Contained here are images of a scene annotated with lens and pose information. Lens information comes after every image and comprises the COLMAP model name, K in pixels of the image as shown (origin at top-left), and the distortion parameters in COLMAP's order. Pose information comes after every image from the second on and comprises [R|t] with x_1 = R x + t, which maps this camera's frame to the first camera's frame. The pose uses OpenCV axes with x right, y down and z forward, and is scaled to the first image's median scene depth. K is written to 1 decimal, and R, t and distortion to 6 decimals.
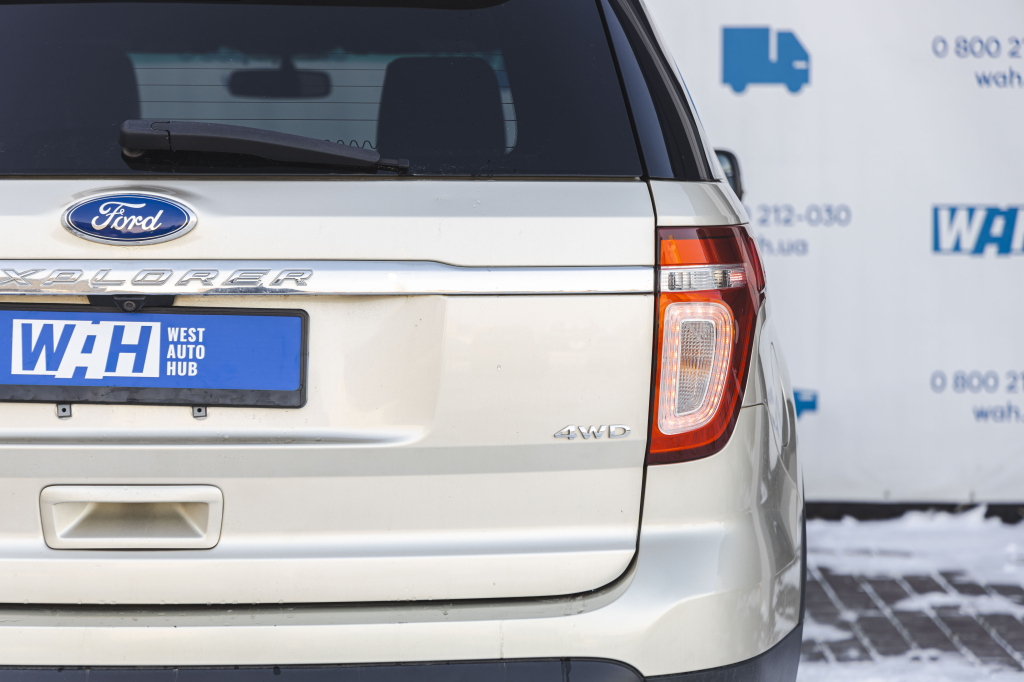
lens RADIAL K [[2621.7, 0, 512.0], [0, 2621.7, 341.0], [0, 0, 1]] dist [-0.013094, 0.044555]
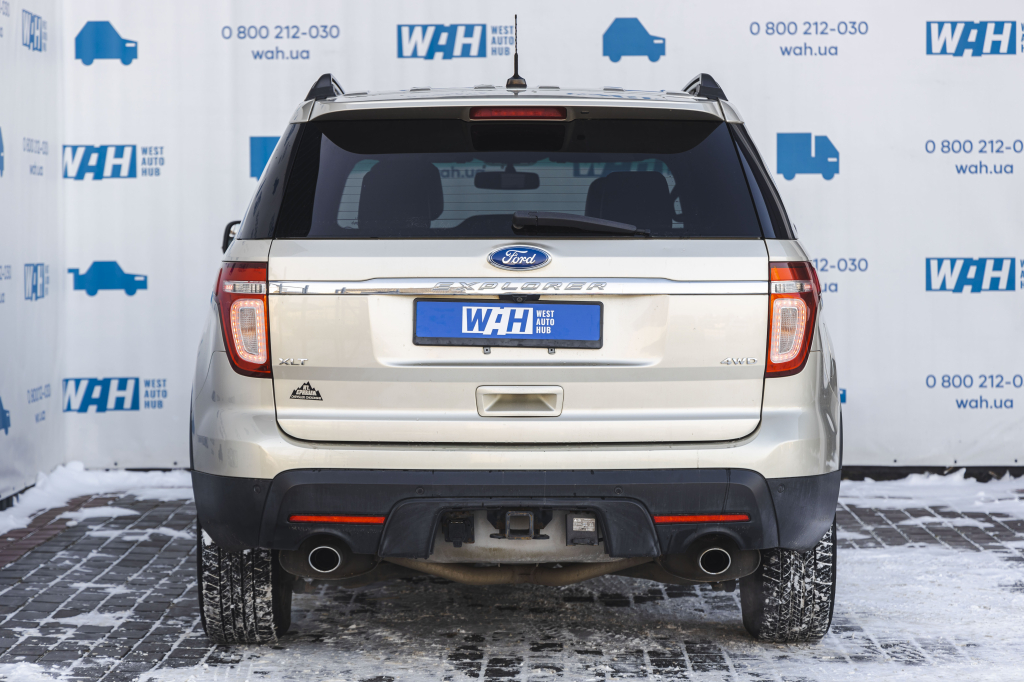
lens RADIAL K [[2551.7, 0, 508.9], [0, 2551.7, 324.5], [0, 0, 1]] dist [-0.003166, 0.054193]
pose [[0.999900, -0.003456, -0.013747, -0.121720], [0.003049, 0.999559, -0.029531, 0.064196], [0.013843, 0.029486, 0.999469, -1.001519]]
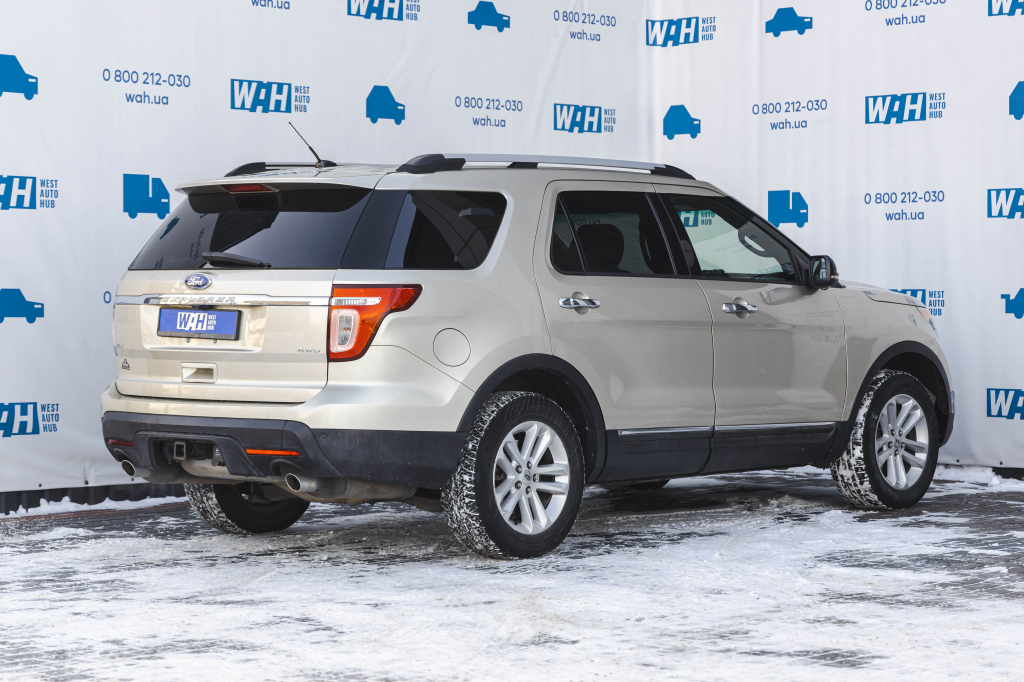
lens RADIAL K [[2551.7, 0, 508.9], [0, 2551.7, 324.5], [0, 0, 1]] dist [-0.003166, 0.054193]
pose [[0.720559, 0.006823, -0.693360, 2.275109], [-0.038920, 0.998773, -0.030618, 0.086855], [0.692301, 0.049048, 0.719940, -1.000084]]
